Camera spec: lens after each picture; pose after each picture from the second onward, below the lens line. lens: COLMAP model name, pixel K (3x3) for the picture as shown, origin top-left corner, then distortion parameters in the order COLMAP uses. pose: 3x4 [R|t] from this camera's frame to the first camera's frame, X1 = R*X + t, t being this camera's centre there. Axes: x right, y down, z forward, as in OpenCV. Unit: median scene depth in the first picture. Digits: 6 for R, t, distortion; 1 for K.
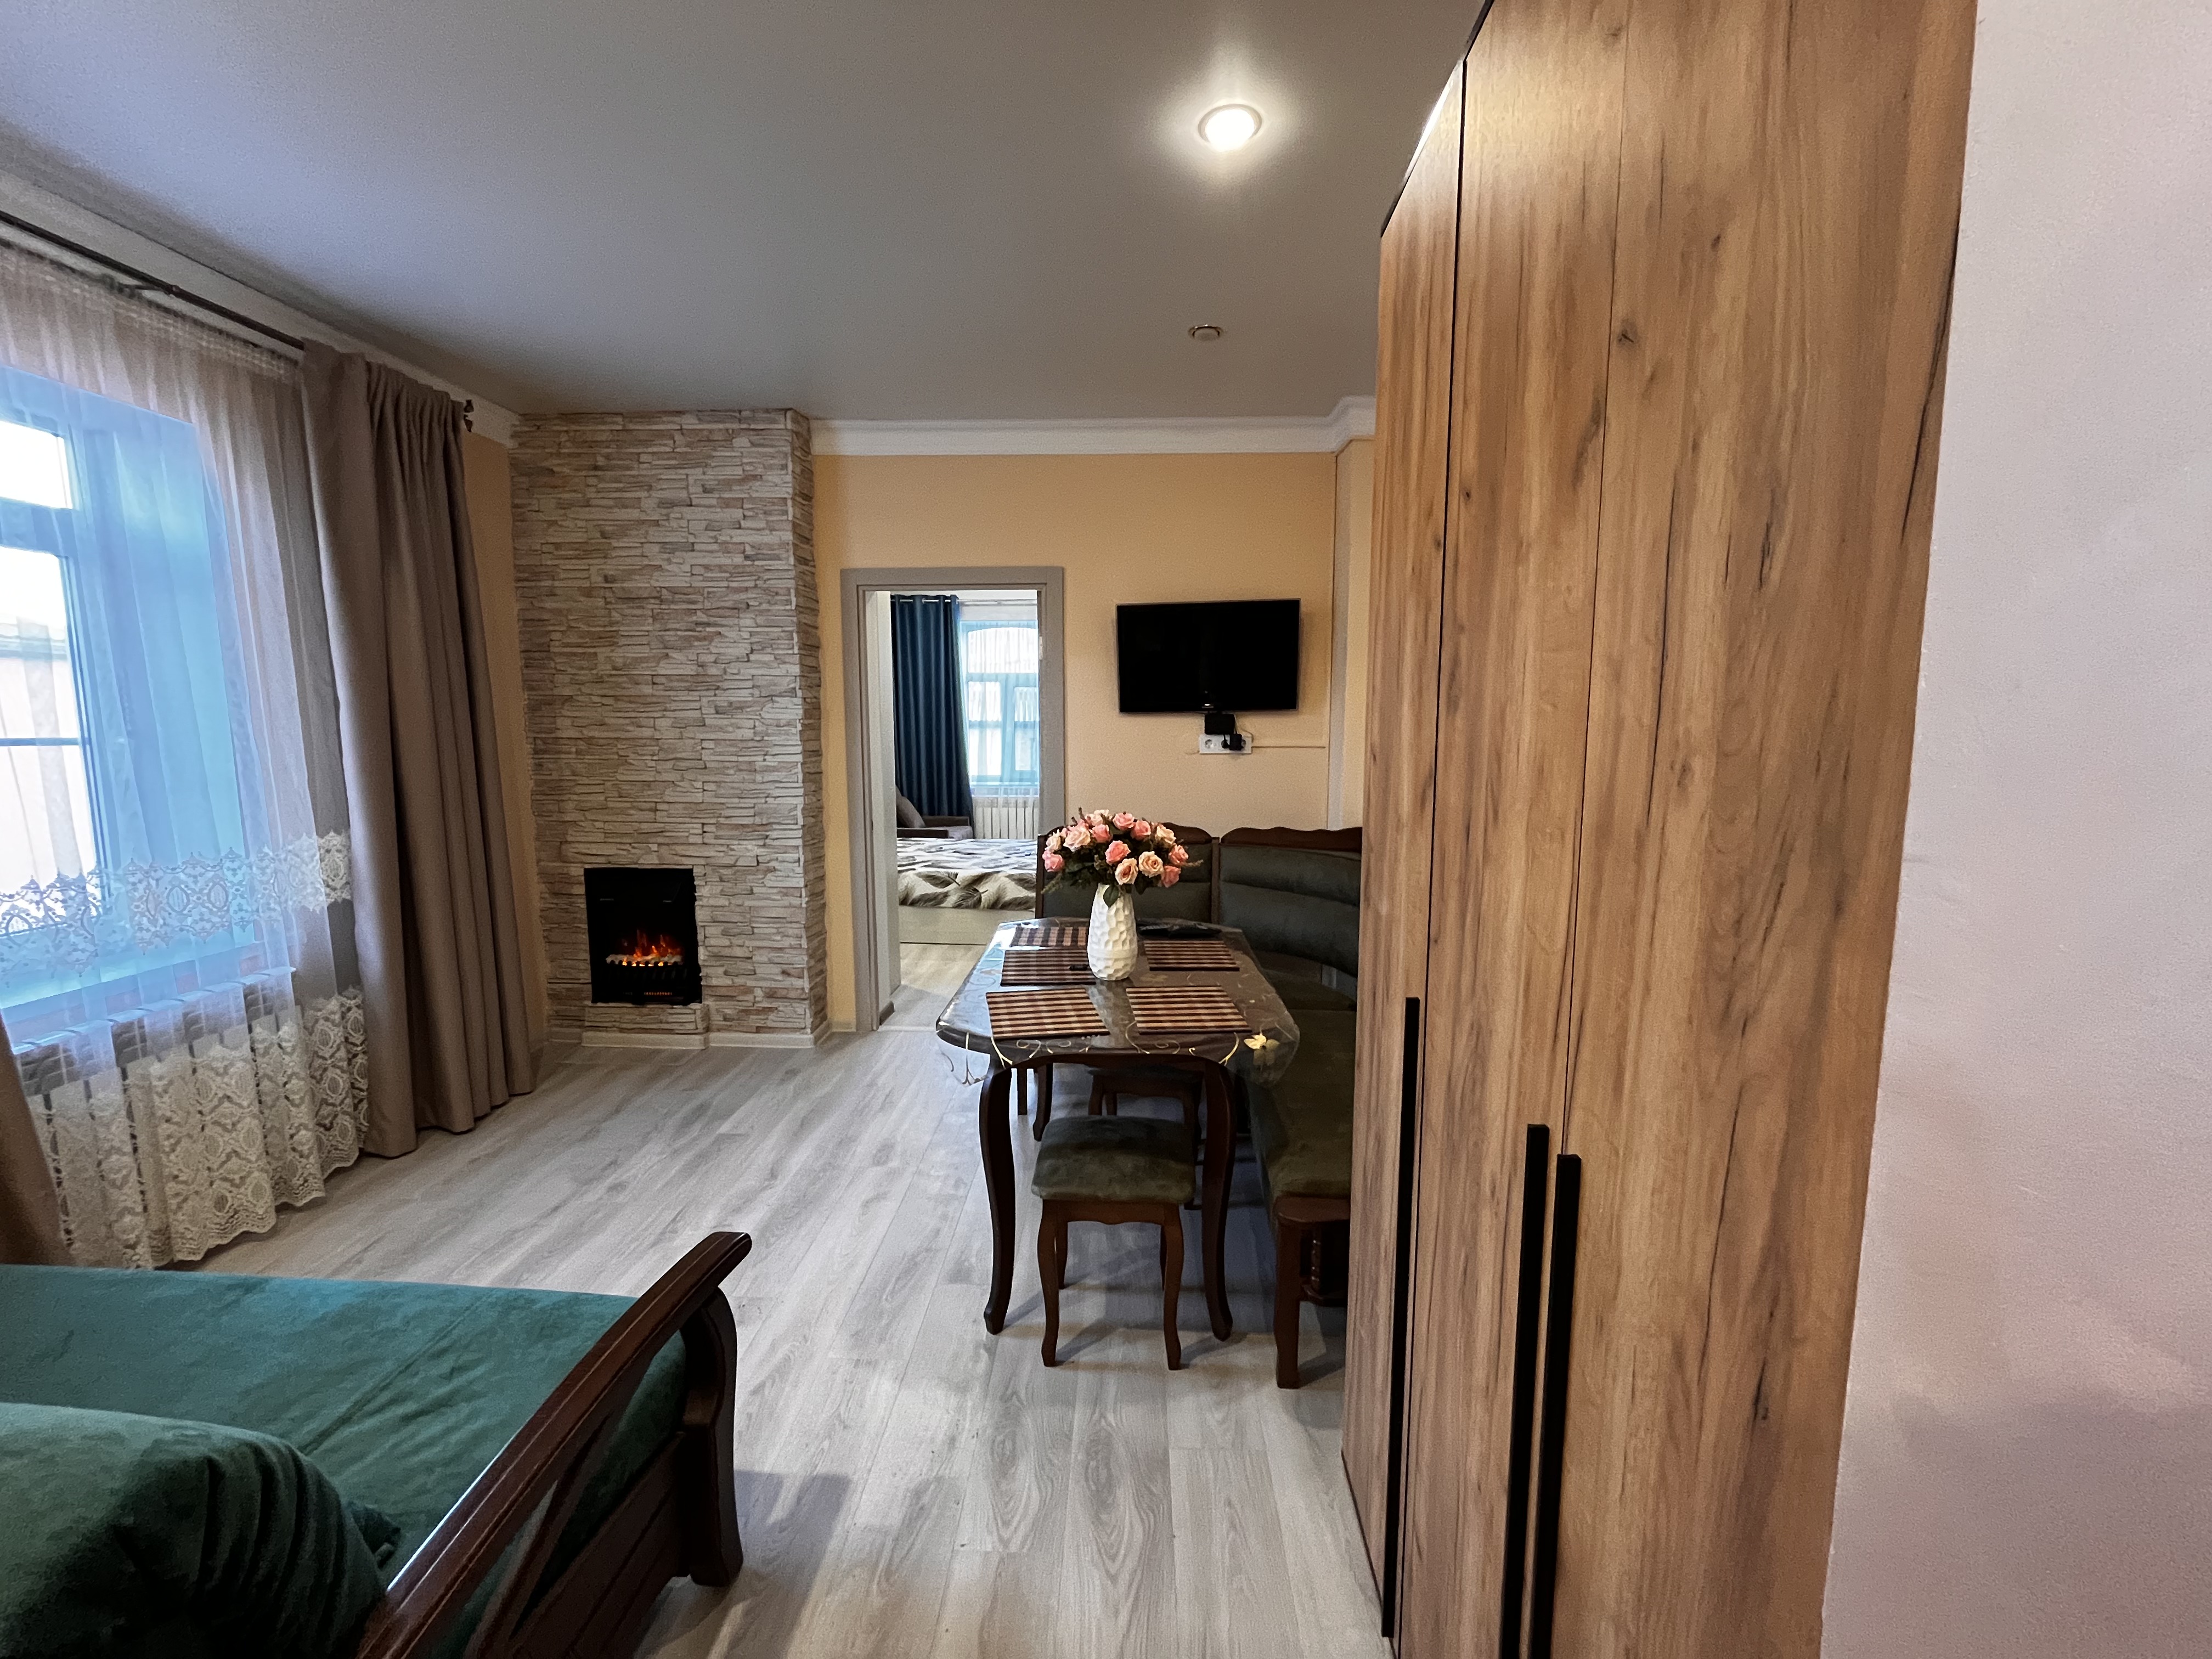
lens RADIAL K [[892.7, 0, 1101.4], [0, 892.7, 830.3], [0, 0, 1]] dist [-0.000977, -0.001205]
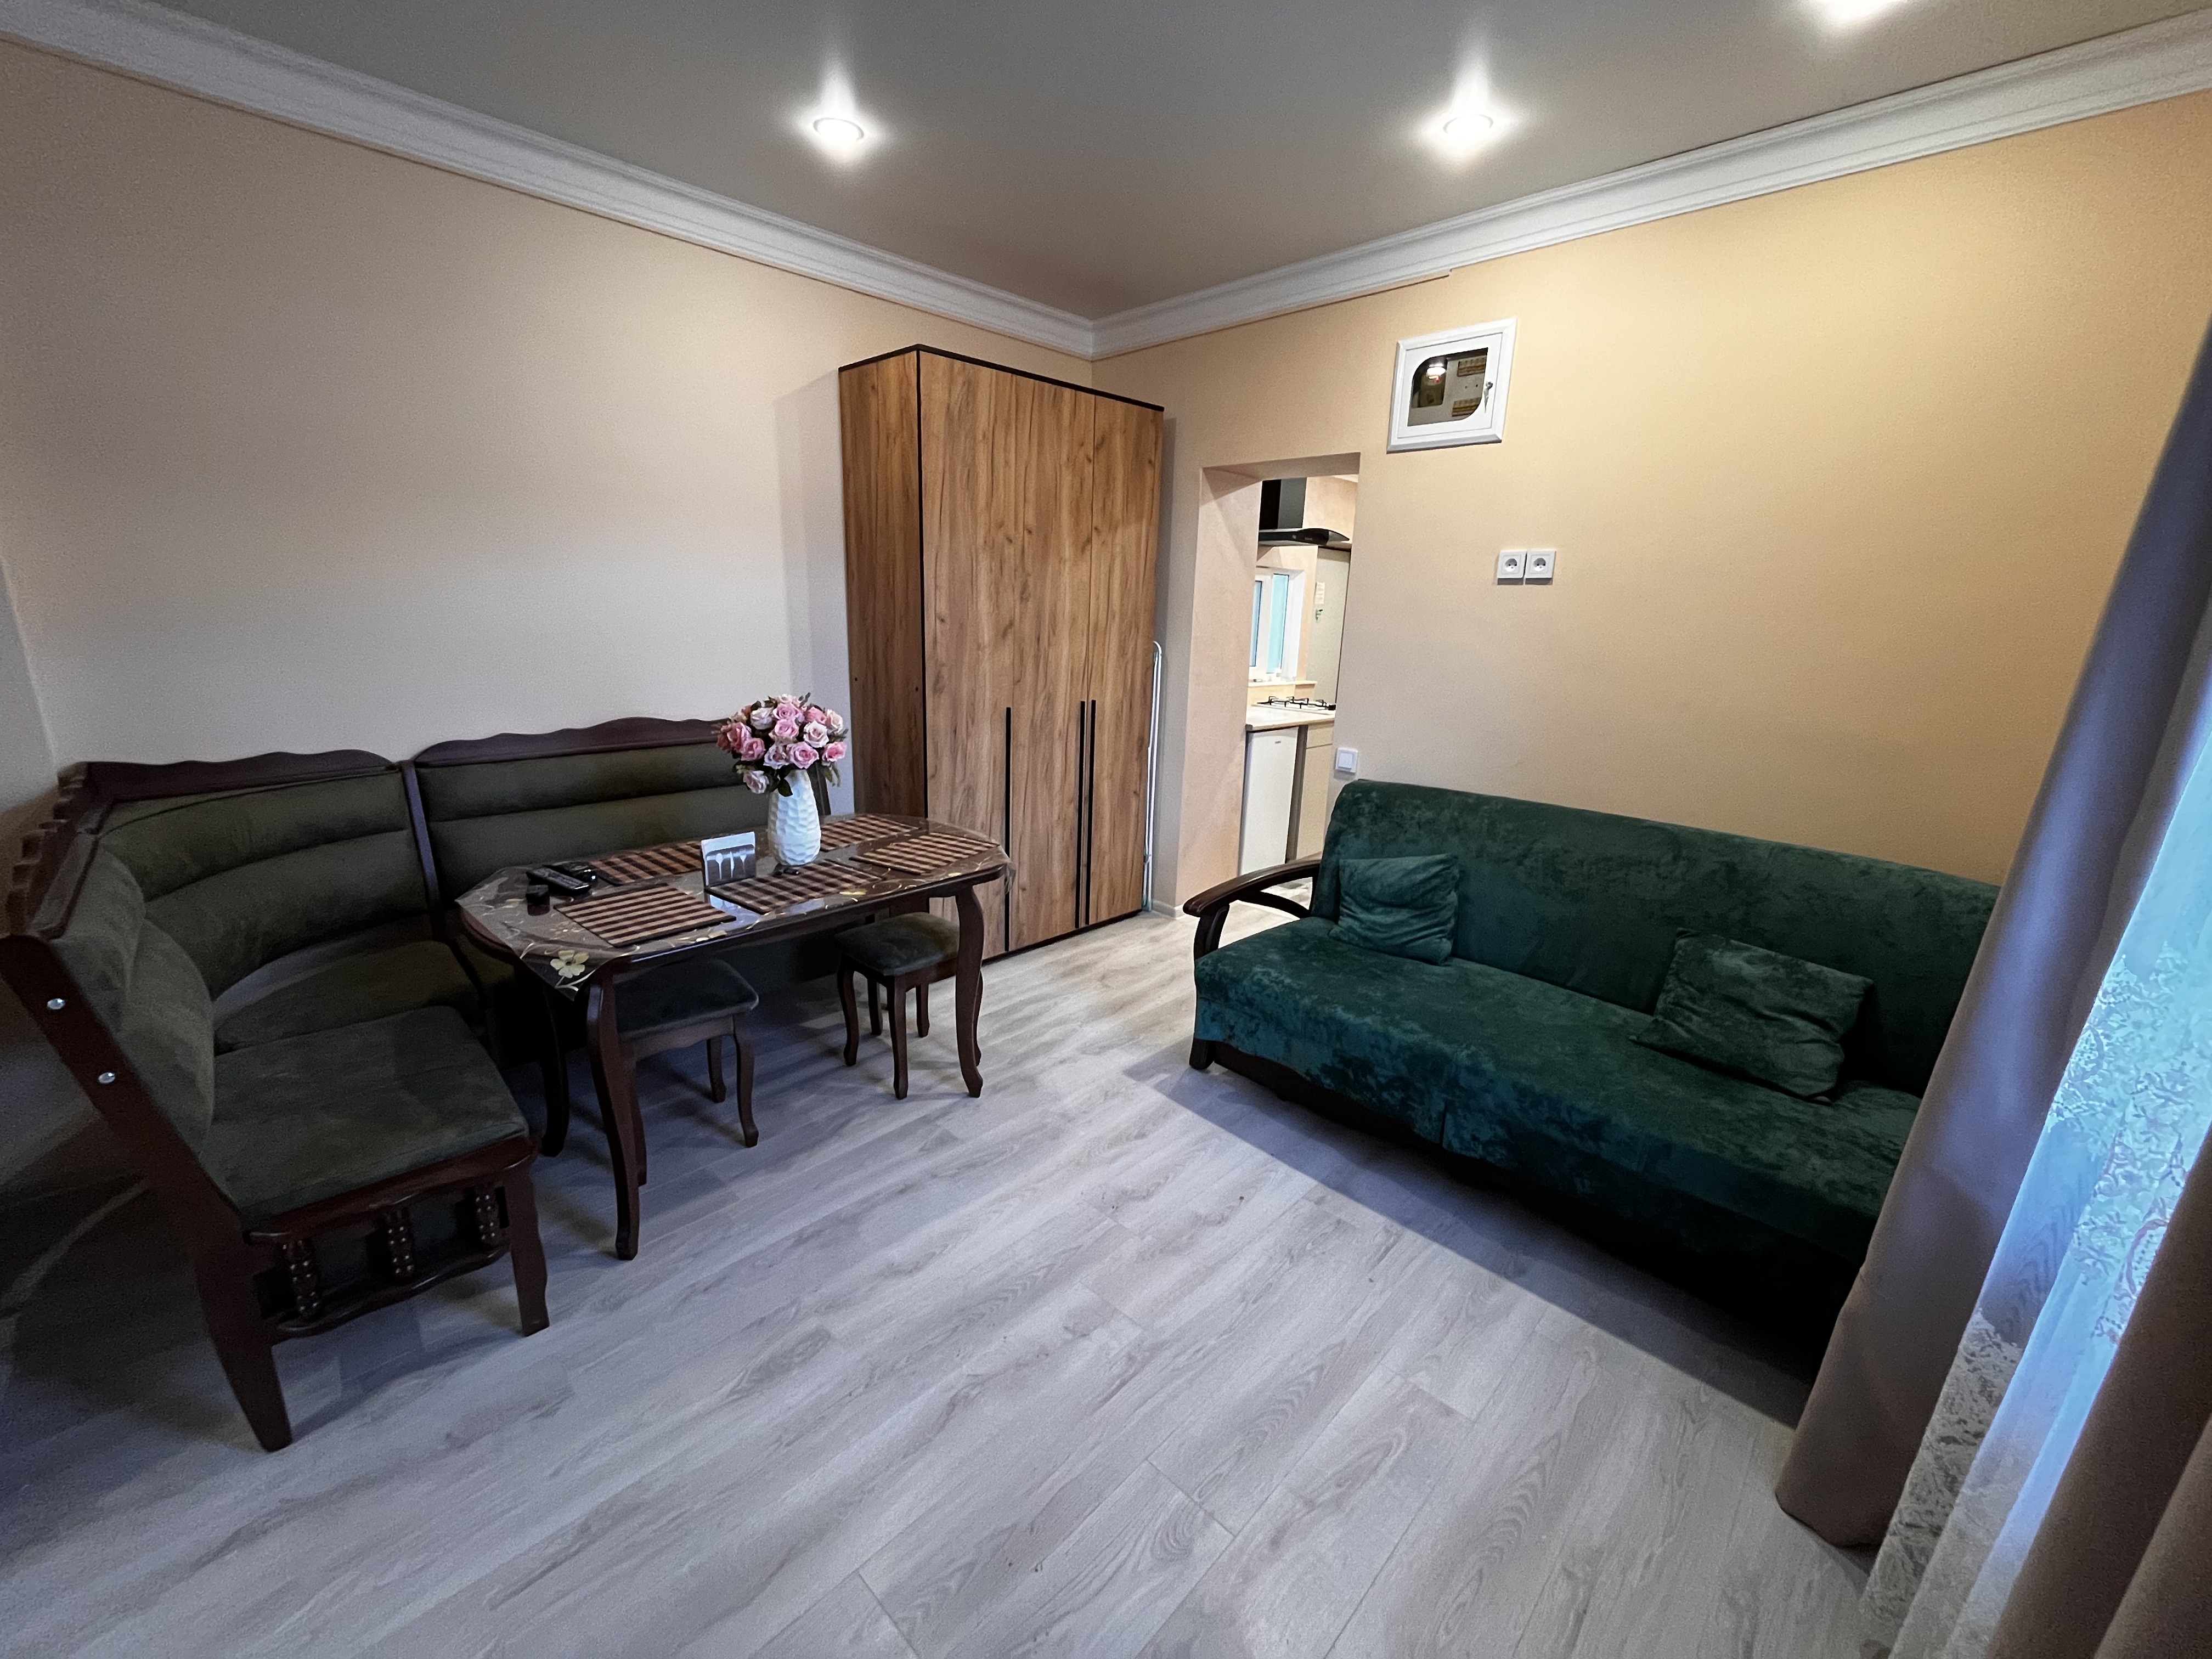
lens RADIAL K [[892.7, 0, 1101.4], [0, 892.7, 830.3], [0, 0, 1]] dist [-0.000977, -0.001205]
pose [[-0.745736, -0.190186, 0.638519, -0.572991], [0.047088, 0.940948, 0.335261, -0.123510], [-0.664575, 0.280083, -0.692743, 0.953777]]
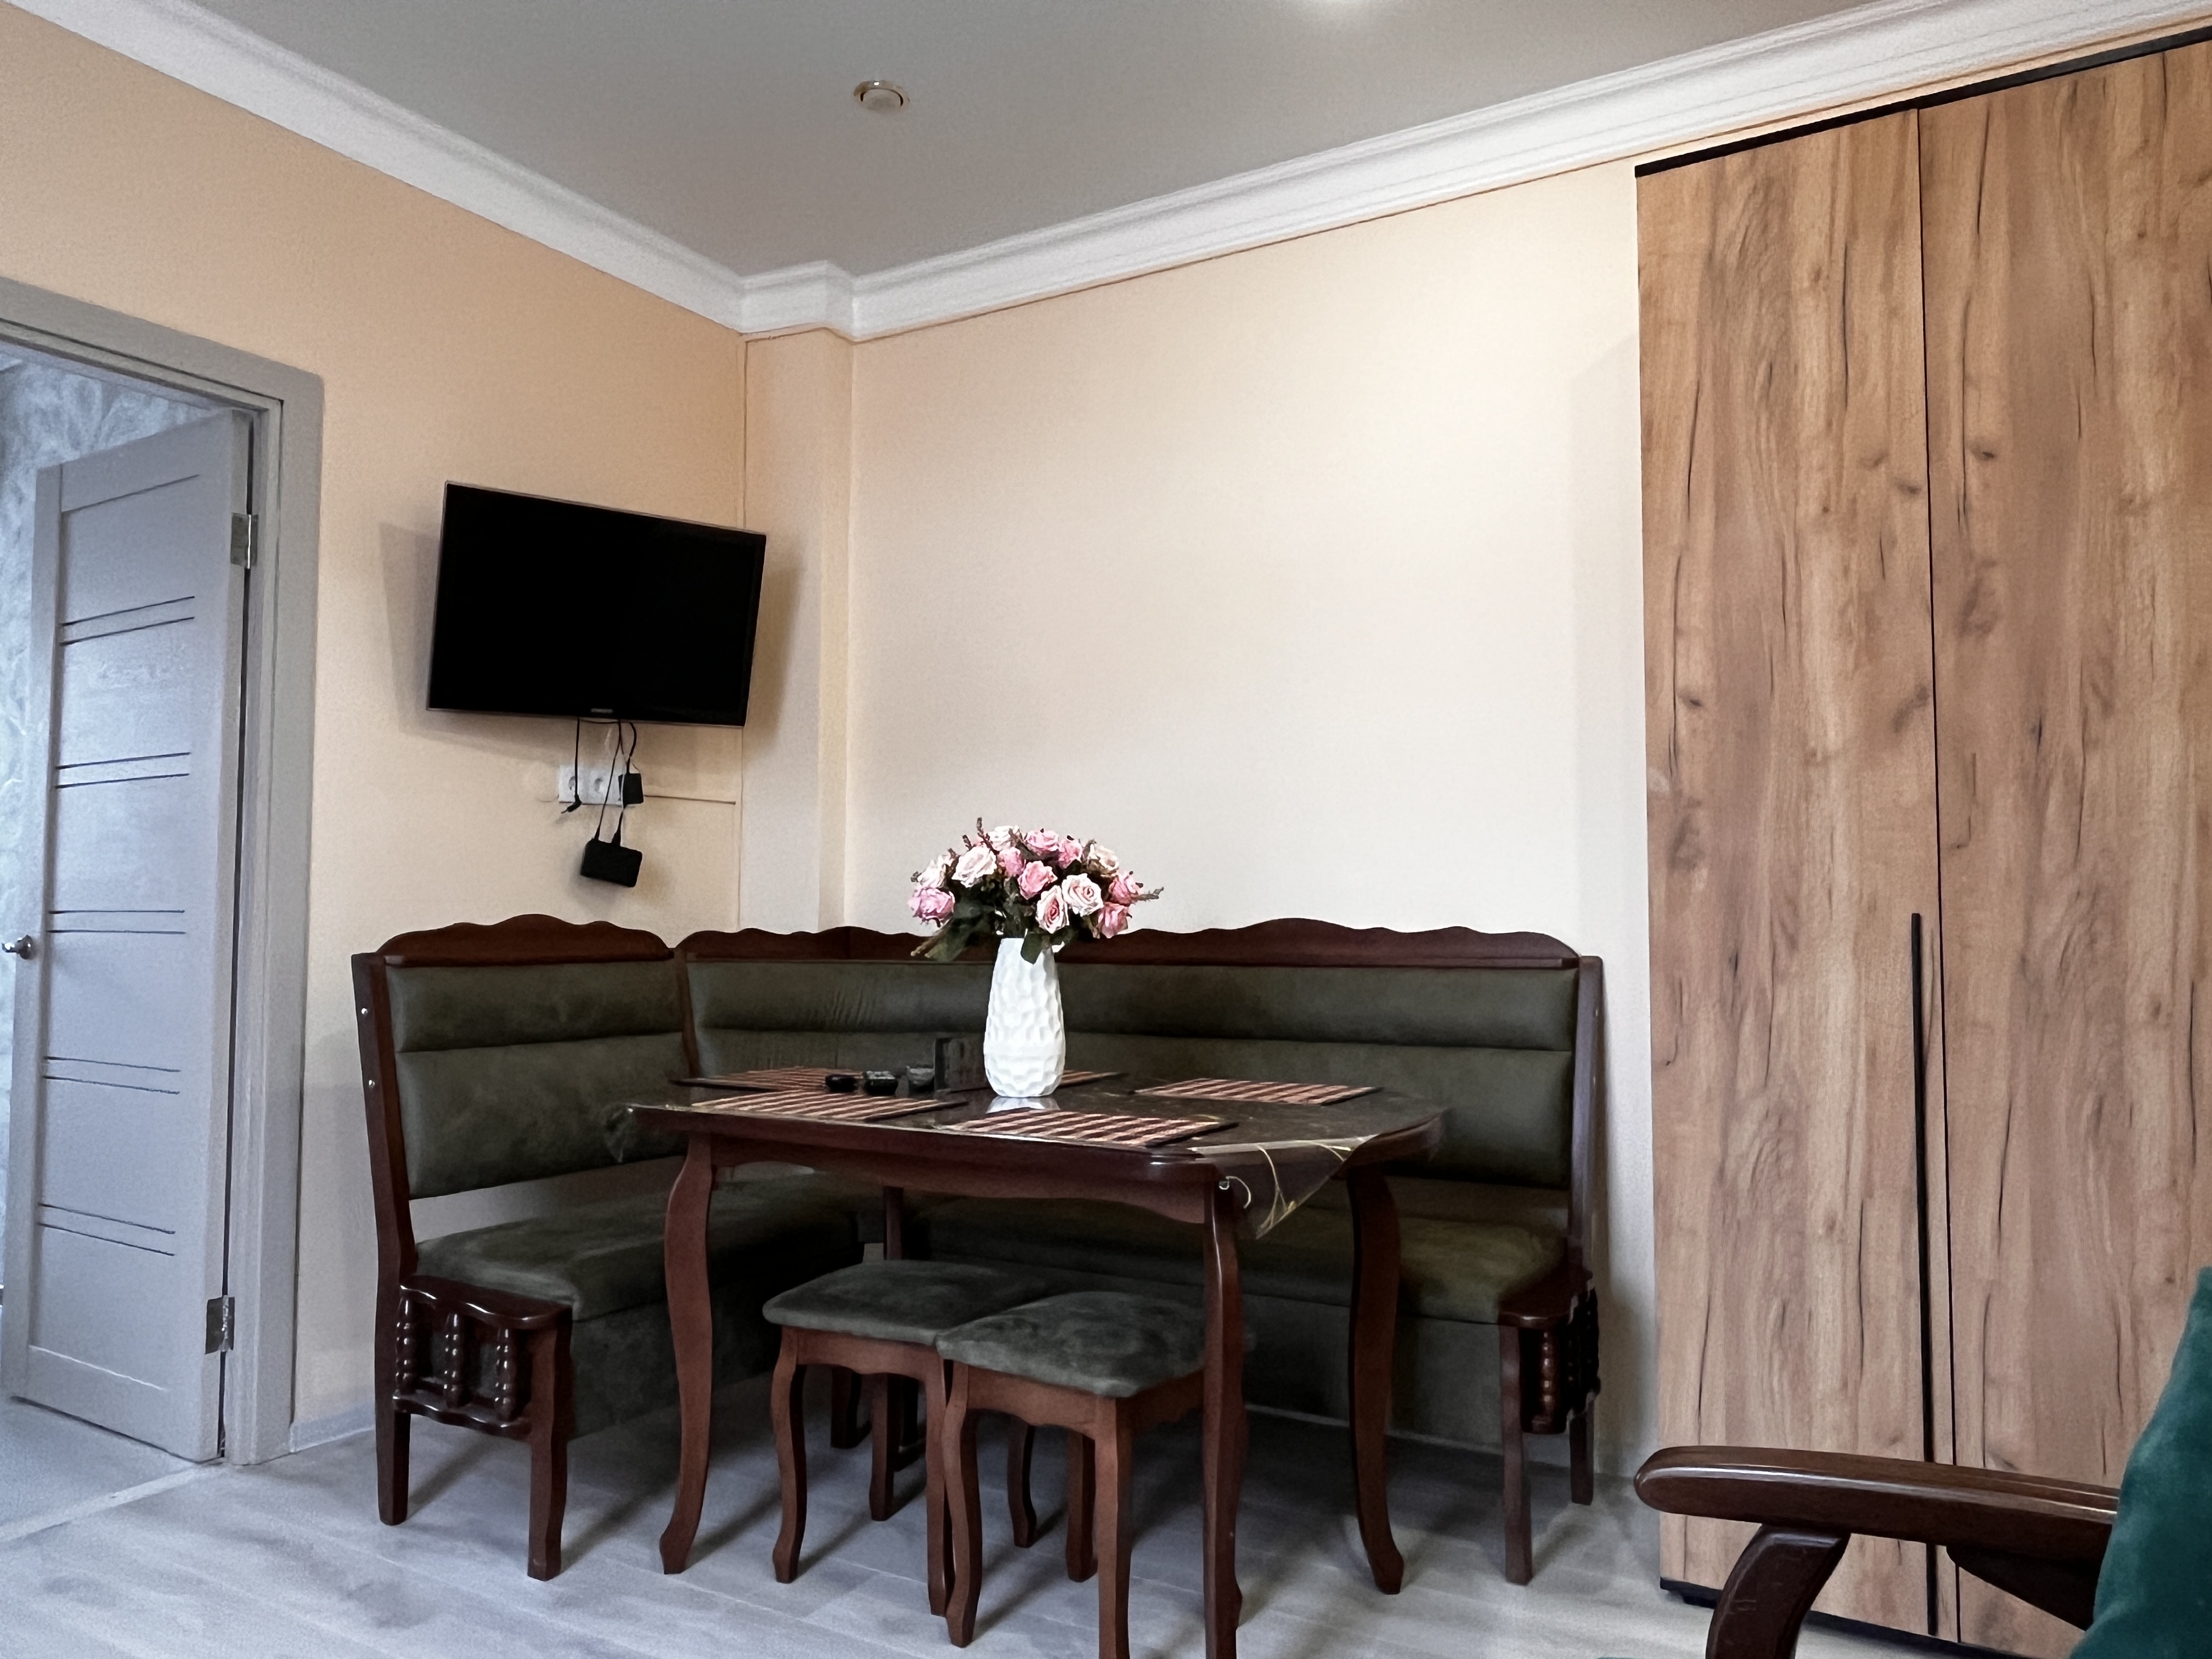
lens RADIAL K [[1547.7, 0, 1105.8], [0, 1547.7, 834.9], [0, 0, 1]] dist [-0.000500, -0.003646]
pose [[0.480146, 0.045846, 0.875990, -0.560075], [0.101566, 0.989011, -0.107431, 0.066043], [-0.871289, 0.140553, 0.470213, 0.324747]]
